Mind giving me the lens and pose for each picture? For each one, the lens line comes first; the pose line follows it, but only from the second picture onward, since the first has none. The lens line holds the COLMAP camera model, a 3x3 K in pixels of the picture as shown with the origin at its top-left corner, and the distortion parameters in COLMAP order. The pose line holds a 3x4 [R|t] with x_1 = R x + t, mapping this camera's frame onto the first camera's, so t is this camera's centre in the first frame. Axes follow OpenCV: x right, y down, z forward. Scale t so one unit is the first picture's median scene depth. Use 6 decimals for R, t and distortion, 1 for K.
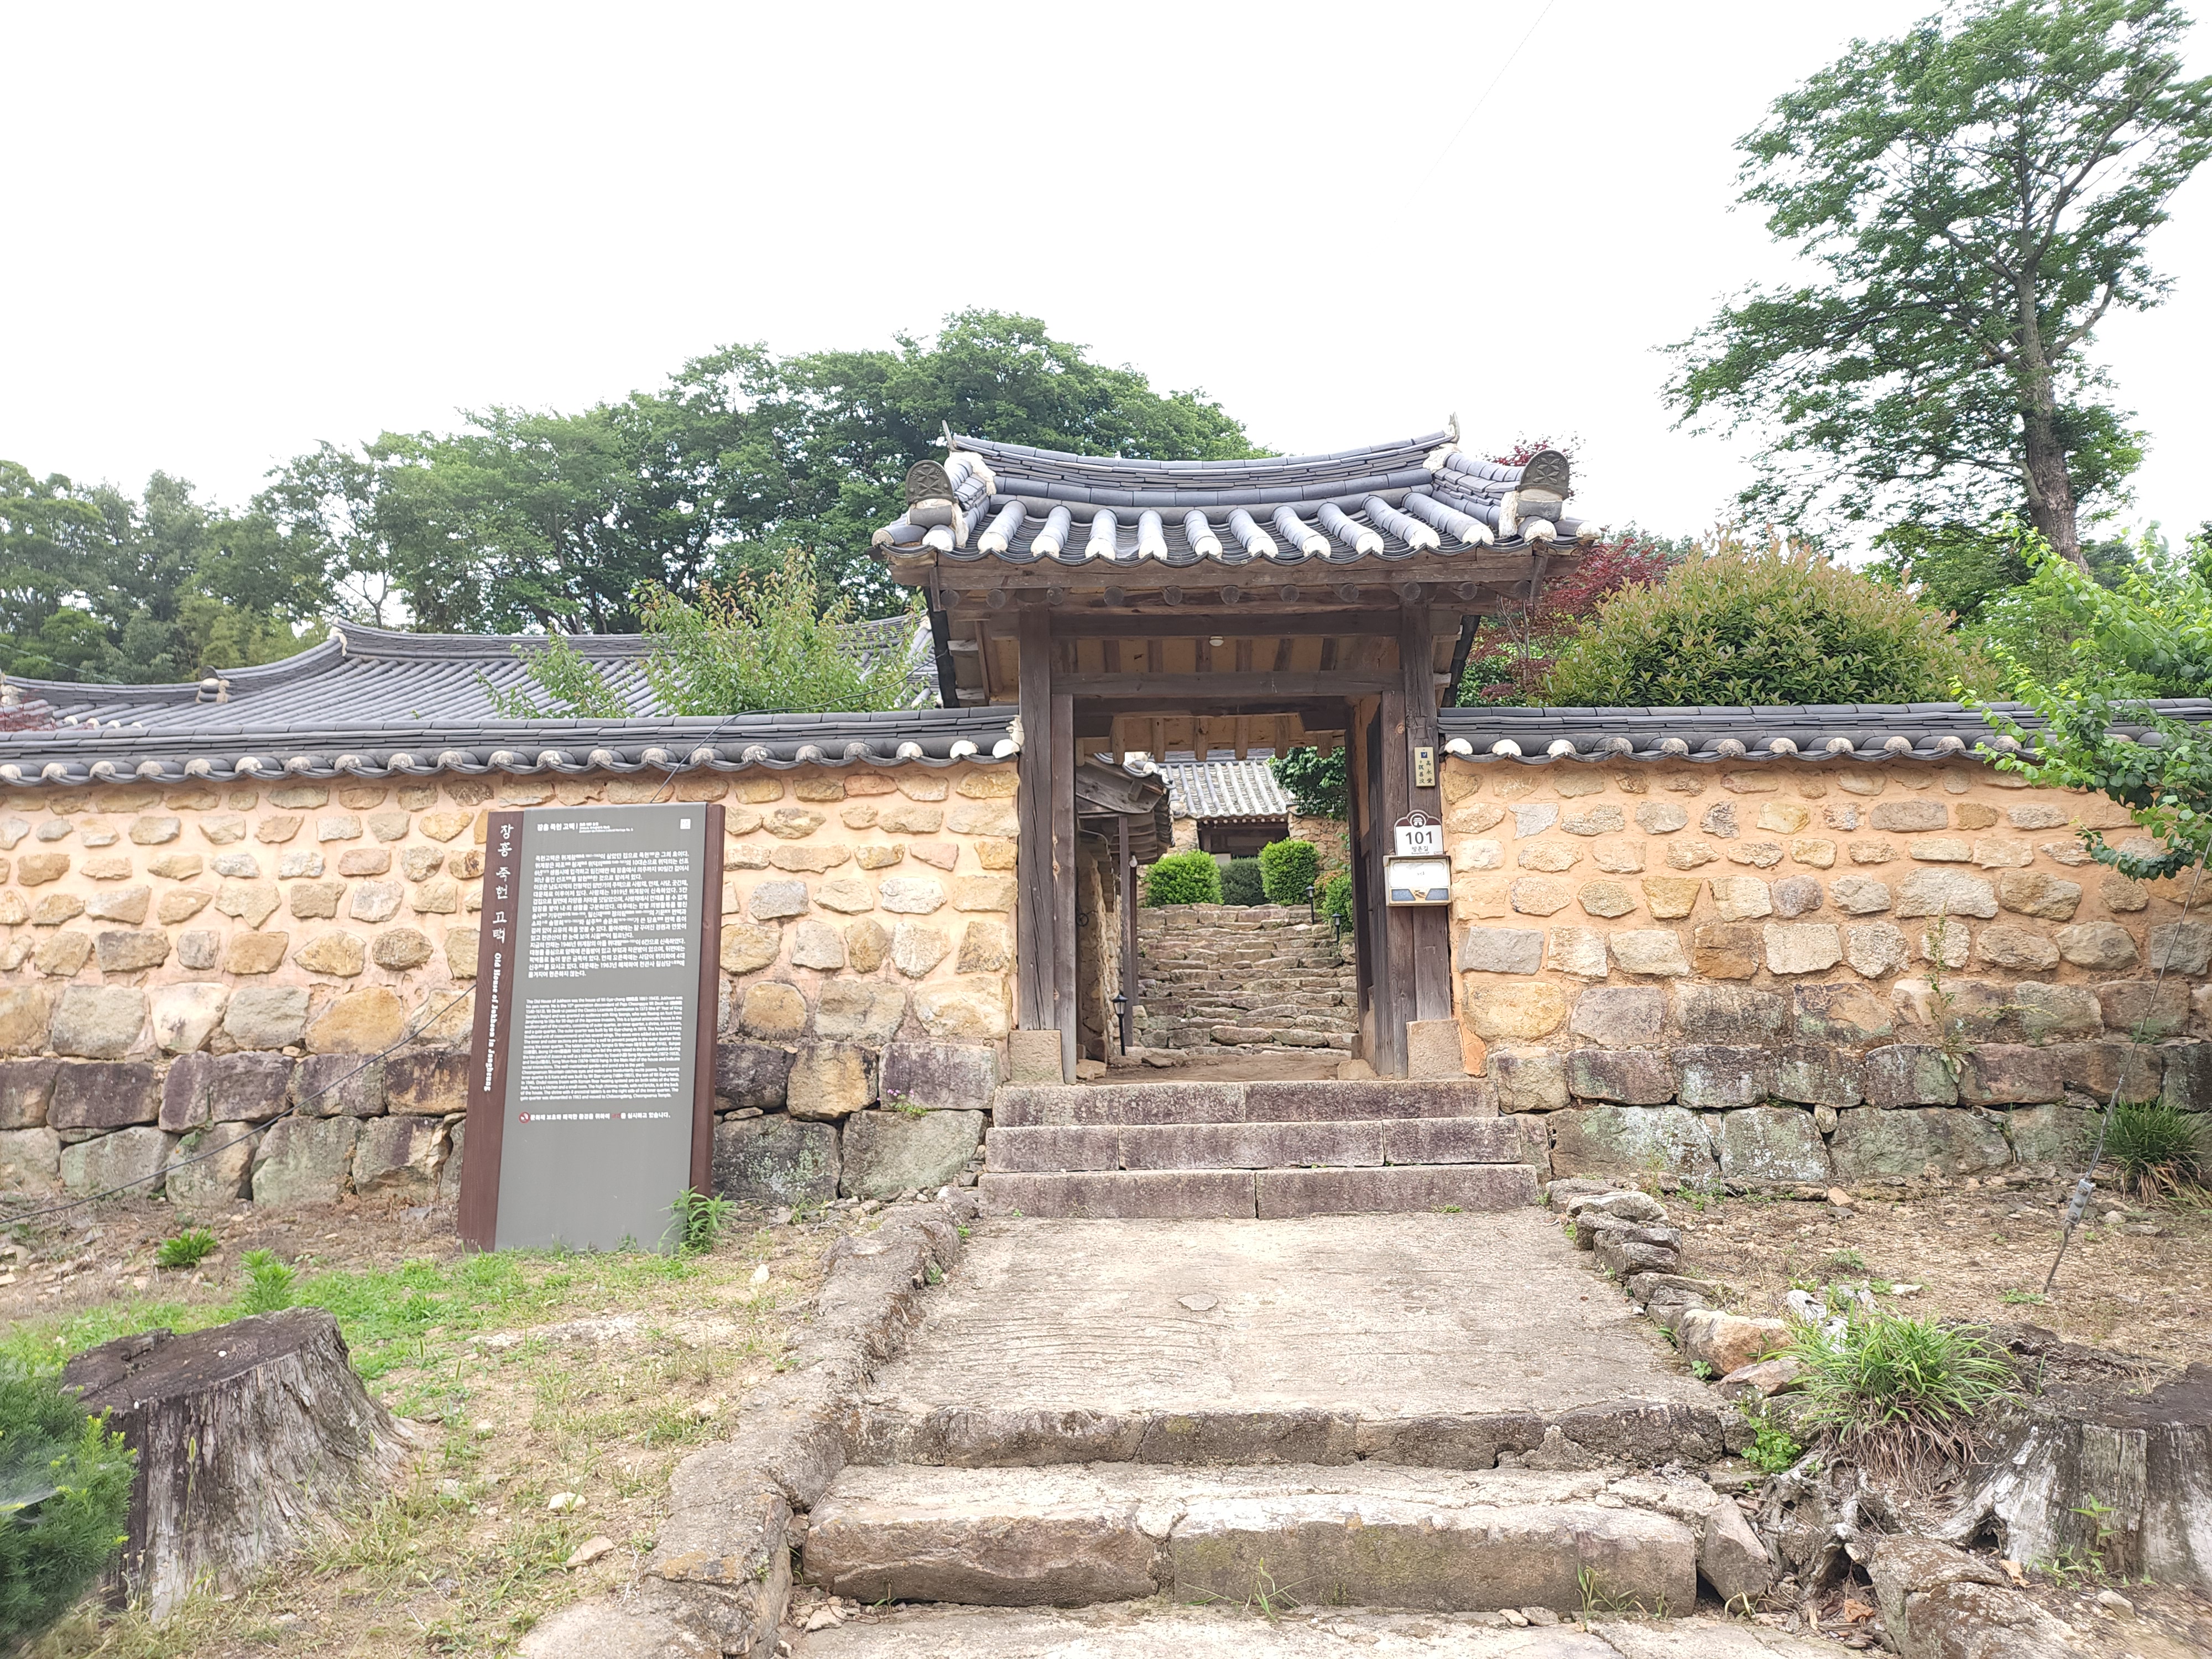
lens RADIAL K [[1478.3, 0, 1107.5], [0, 1478.3, 832.8], [0, 0, 1]] dist [0.052525, -0.045718]
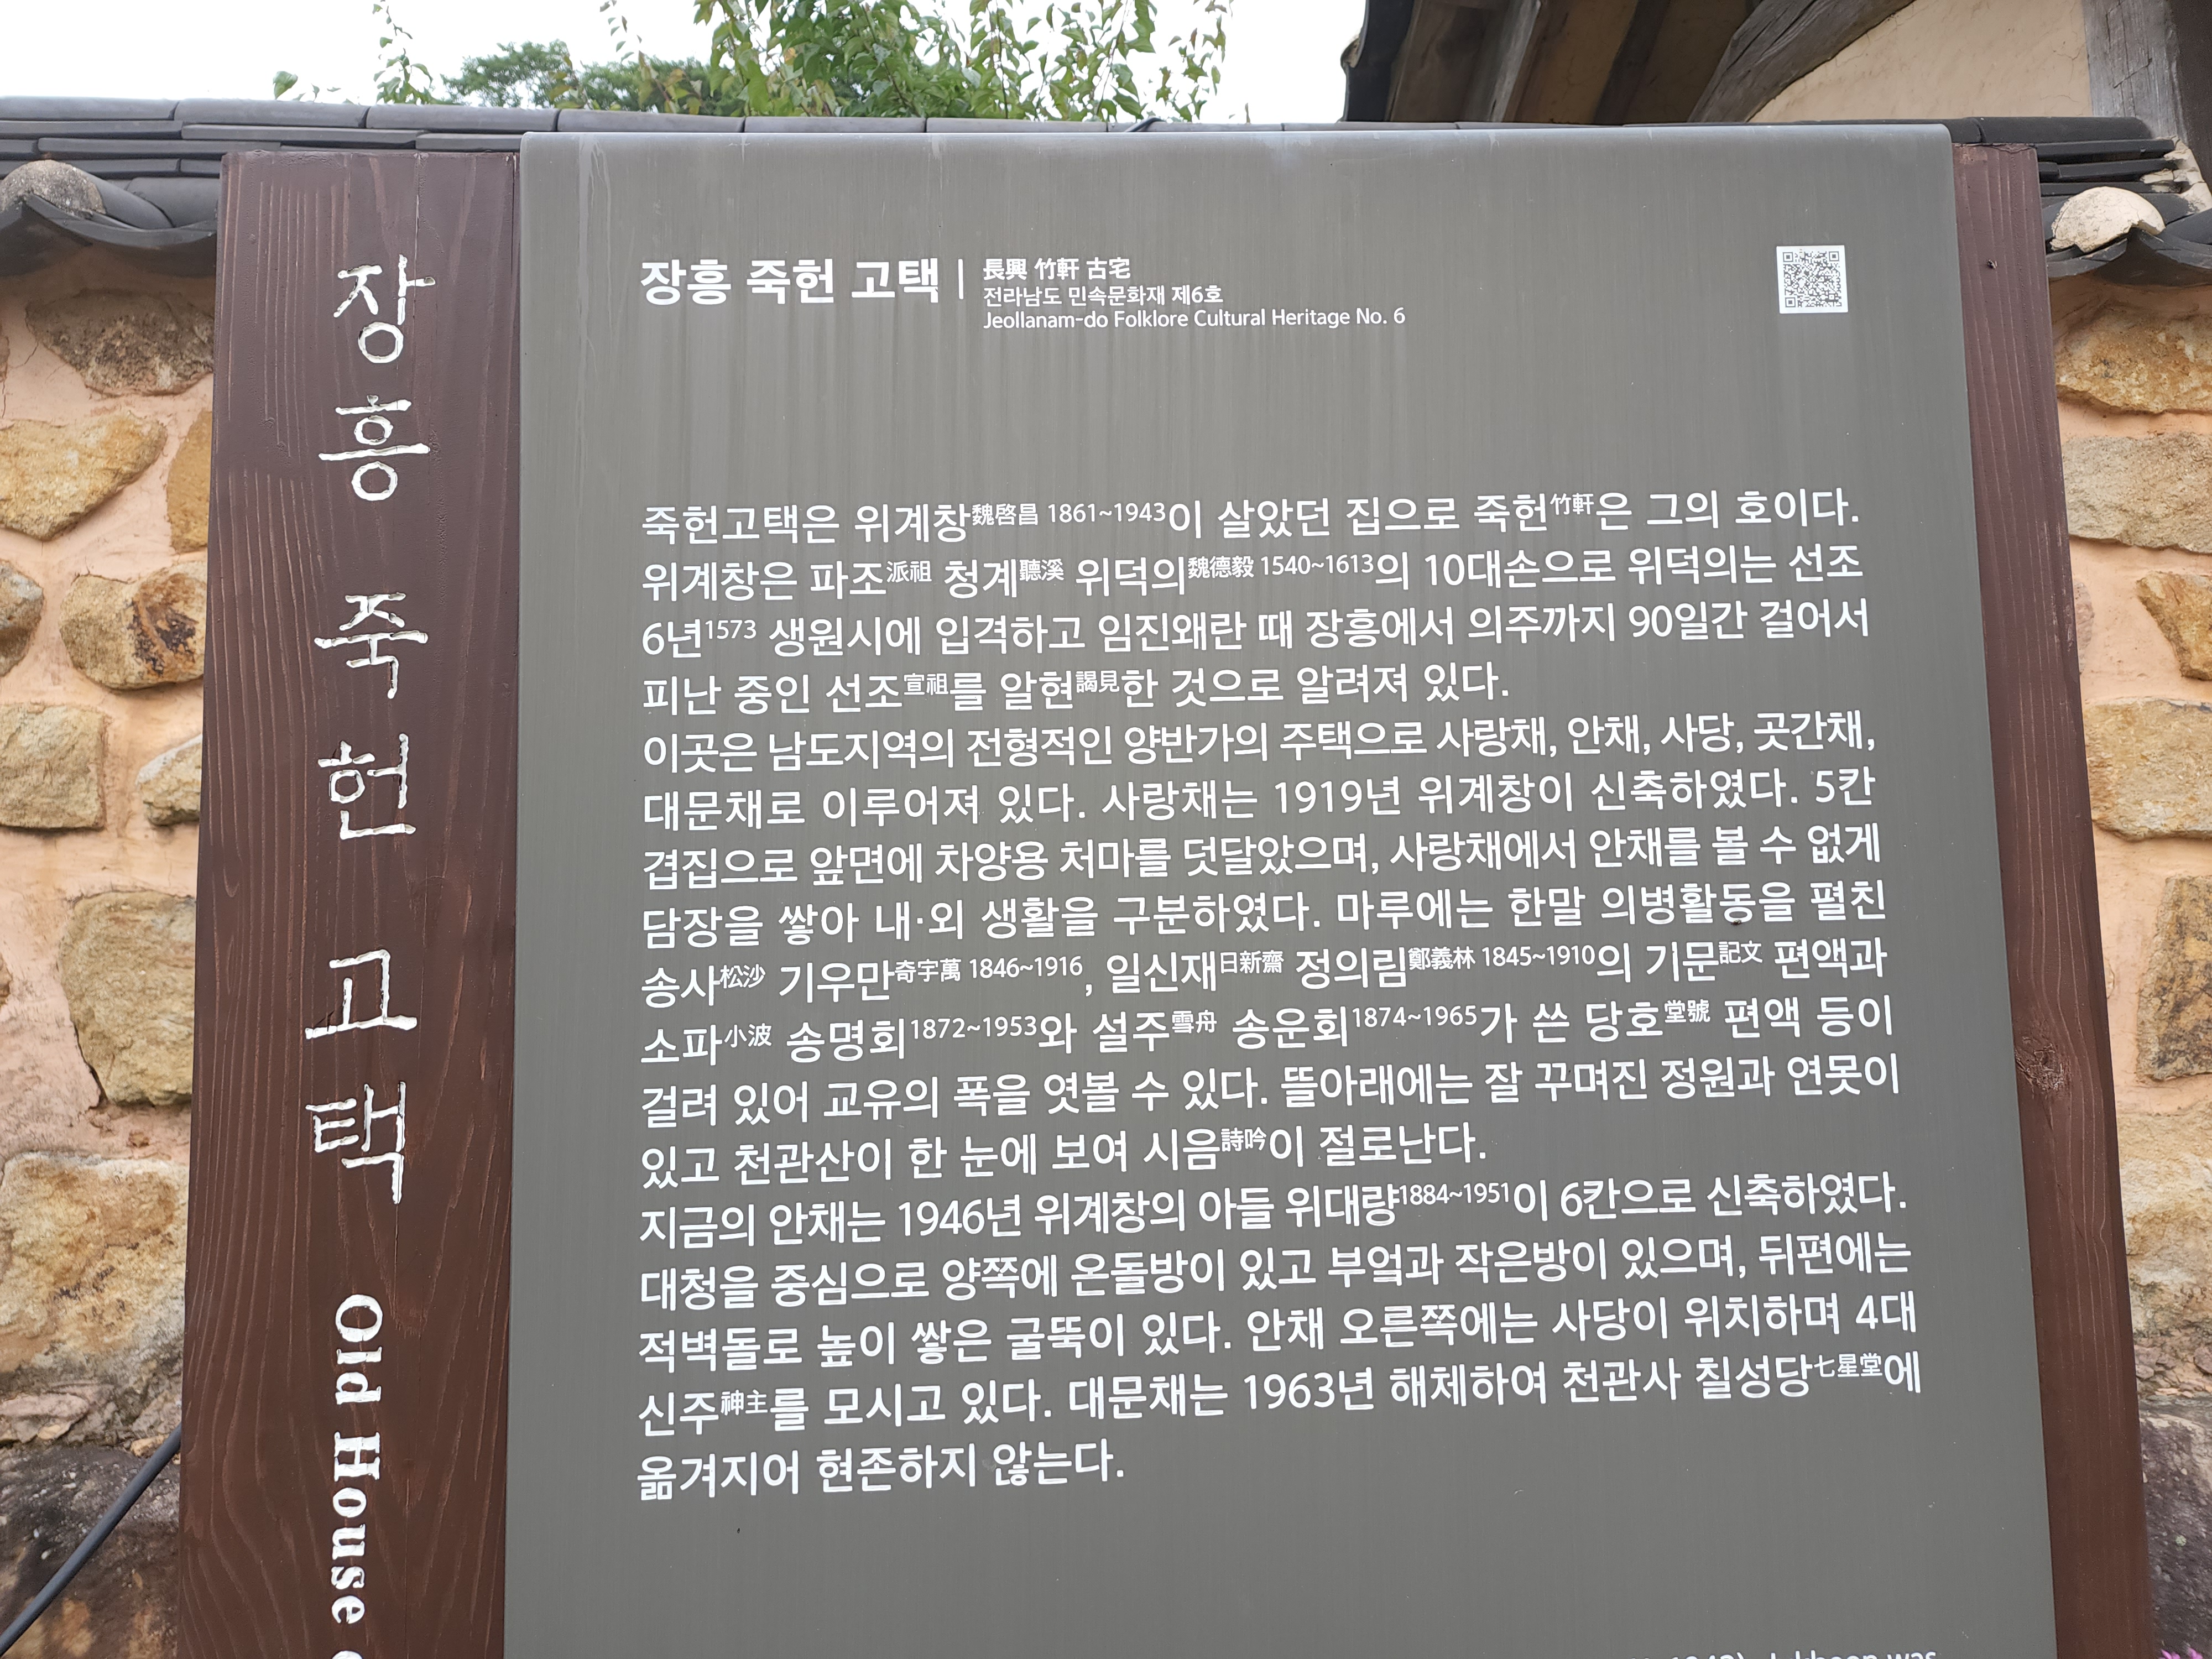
lens RADIAL K [[1478.3, 0, 1102.0], [0, 1478.3, 817.7], [0, 0, 1]] dist [0.052525, -0.045718]
pose [[0.991387, 0.001397, 0.130954, -0.106492], [-0.014945, 0.994618, 0.102530, 0.008373], [-0.130106, -0.103604, 0.986072, 0.255432]]
